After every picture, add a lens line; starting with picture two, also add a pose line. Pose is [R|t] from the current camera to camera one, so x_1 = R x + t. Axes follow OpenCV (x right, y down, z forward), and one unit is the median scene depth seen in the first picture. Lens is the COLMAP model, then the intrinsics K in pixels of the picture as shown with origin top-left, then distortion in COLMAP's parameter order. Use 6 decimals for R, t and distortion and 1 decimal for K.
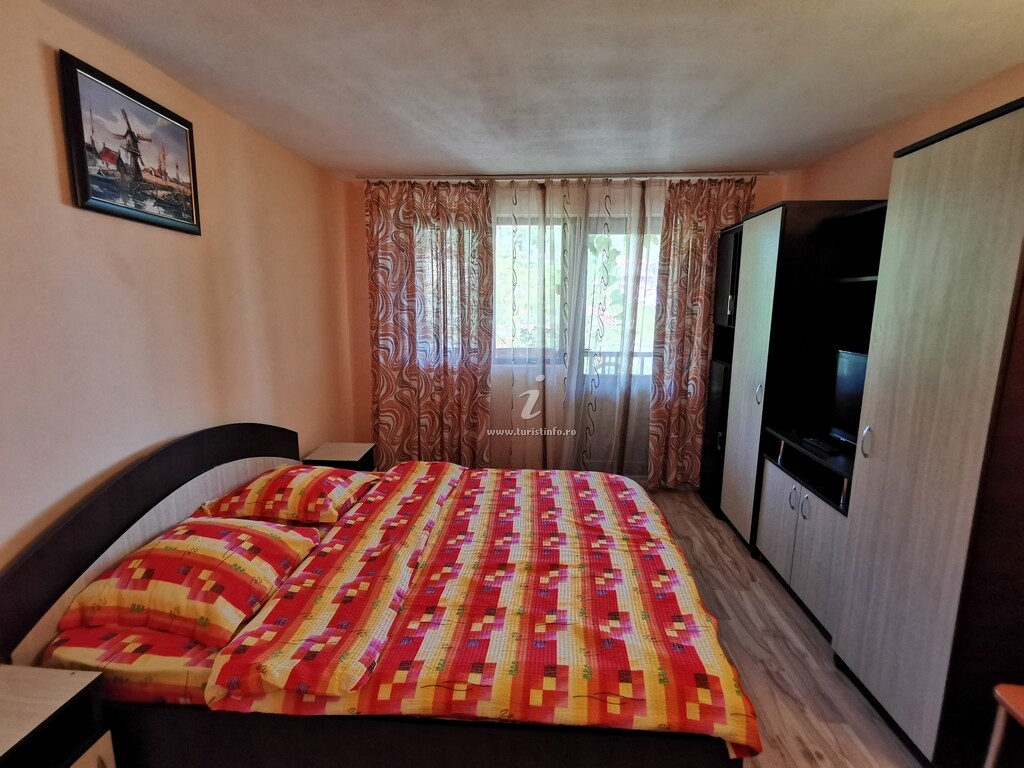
lens RADIAL K [[471.2, 0, 512.0], [0, 471.2, 384.0], [0, 0, 1]] dist [-0.000460, 0.000984]
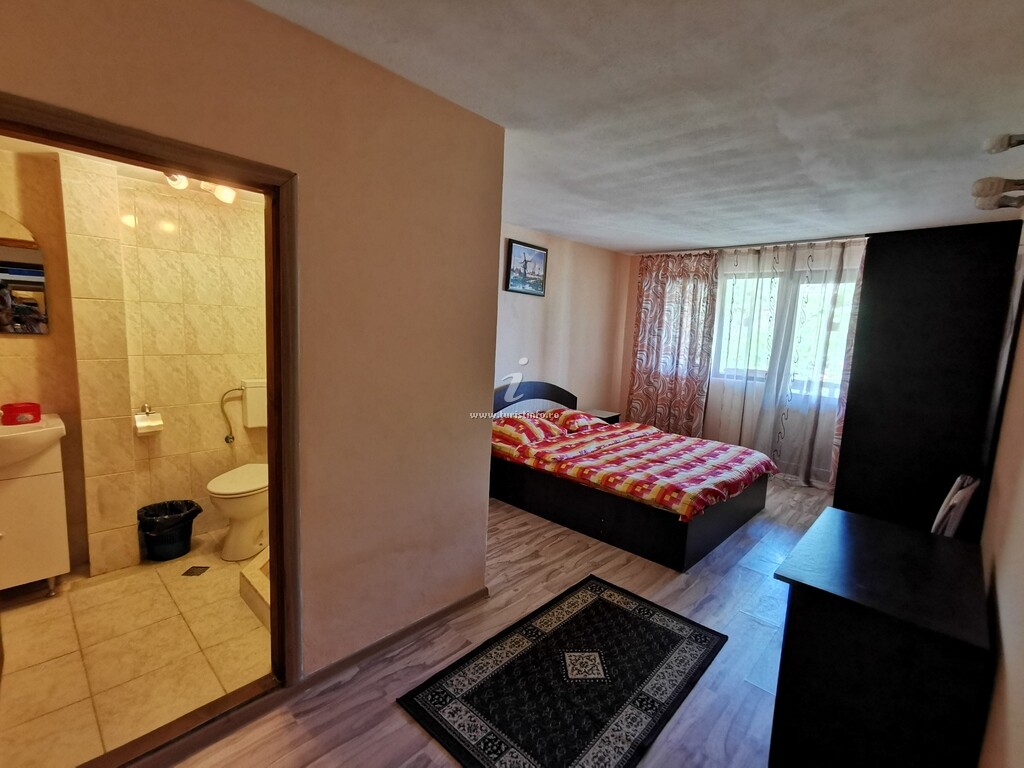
lens RADIAL K [[471.2, 0, 512.0], [0, 471.2, 384.0], [0, 0, 1]] dist [-0.000460, 0.000984]
pose [[0.762618, 0.105765, -0.638143, 0.442858], [-0.148780, 0.988772, -0.013924, 0.097406], [0.629506, 0.105562, 0.769792, -0.498163]]
